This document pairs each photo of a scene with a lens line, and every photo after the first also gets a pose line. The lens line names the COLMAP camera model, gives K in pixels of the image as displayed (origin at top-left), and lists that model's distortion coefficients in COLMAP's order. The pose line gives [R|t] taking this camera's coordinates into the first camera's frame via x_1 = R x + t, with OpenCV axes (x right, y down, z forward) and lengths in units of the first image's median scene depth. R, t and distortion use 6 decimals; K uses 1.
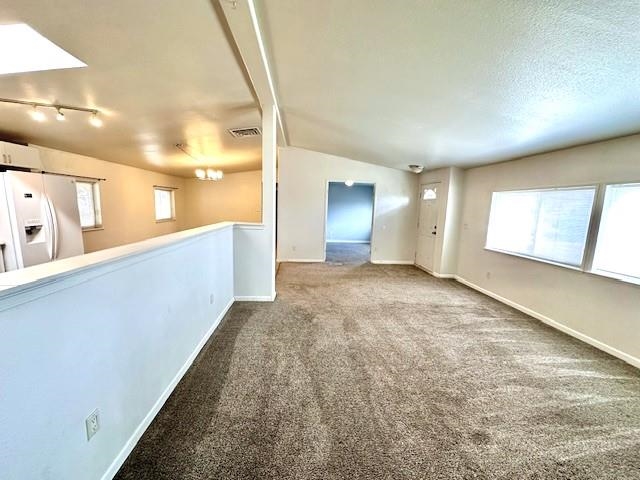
lens RADIAL K [[252.0, 0, 325.0], [0, 252.0, 243.9], [0, 0, 1]] dist [0.012130, -0.000025]
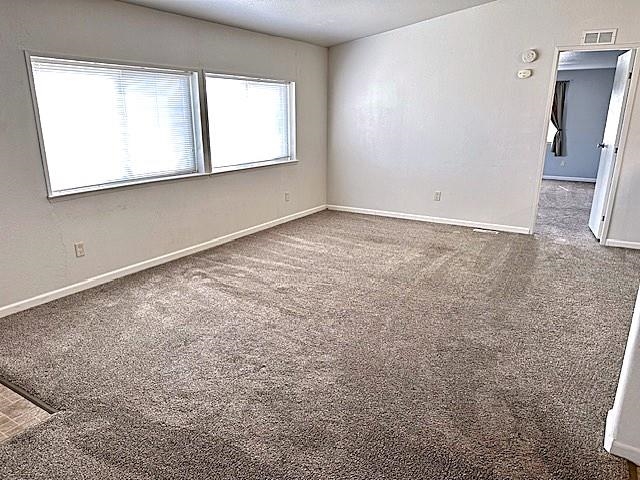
lens RADIAL K [[445.7, 0, 322.0], [0, 445.7, 241.4], [0, 0, 1]] dist [0.010266, -0.001635]
pose [[-0.803815, -0.199990, 0.560255, -0.209130], [0.056130, 0.912096, 0.406115, -0.257904], [-0.592225, 0.357888, -0.721931, 1.762319]]
